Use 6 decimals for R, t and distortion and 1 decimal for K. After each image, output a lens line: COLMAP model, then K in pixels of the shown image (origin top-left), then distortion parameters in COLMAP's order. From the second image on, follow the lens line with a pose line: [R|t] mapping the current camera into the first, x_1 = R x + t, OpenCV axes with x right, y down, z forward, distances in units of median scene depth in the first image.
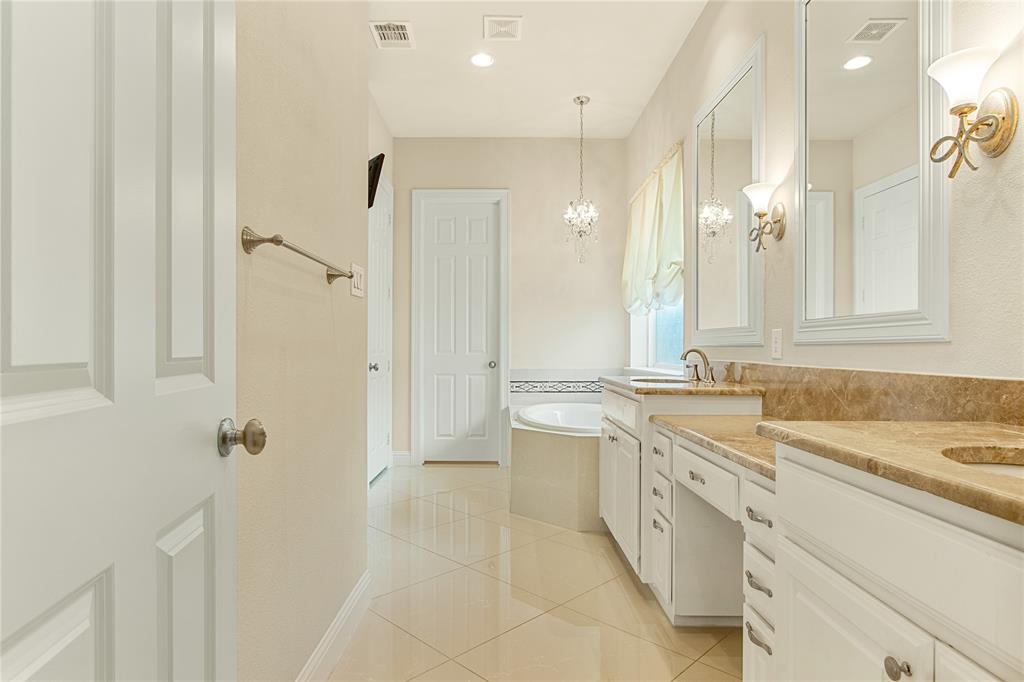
lens RADIAL K [[556.9, 0, 510.0], [0, 556.9, 344.7], [0, 0, 1]] dist [-0.007679, 0.000167]
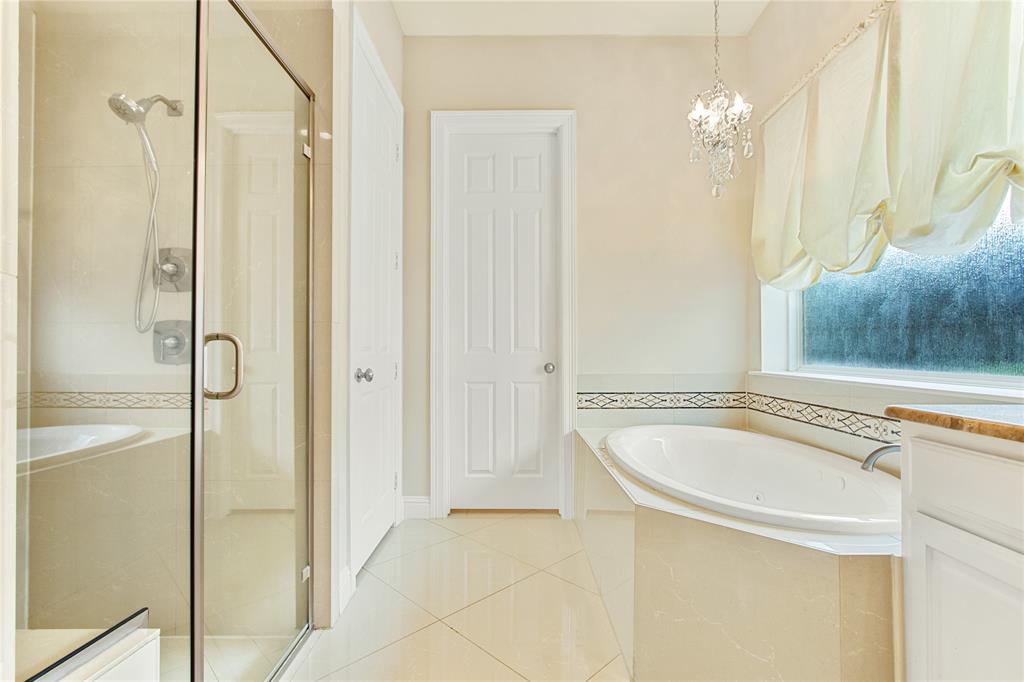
lens RADIAL K [[473.6, 0, 515.3], [0, 473.6, 340.5], [0, 0, 1]] dist [-0.002379, -0.000885]
pose [[0.999976, -0.004400, -0.005304, -0.071218], [0.004339, 0.999926, -0.011321, 0.008896], [0.005353, 0.011298, 0.999922, 0.424616]]
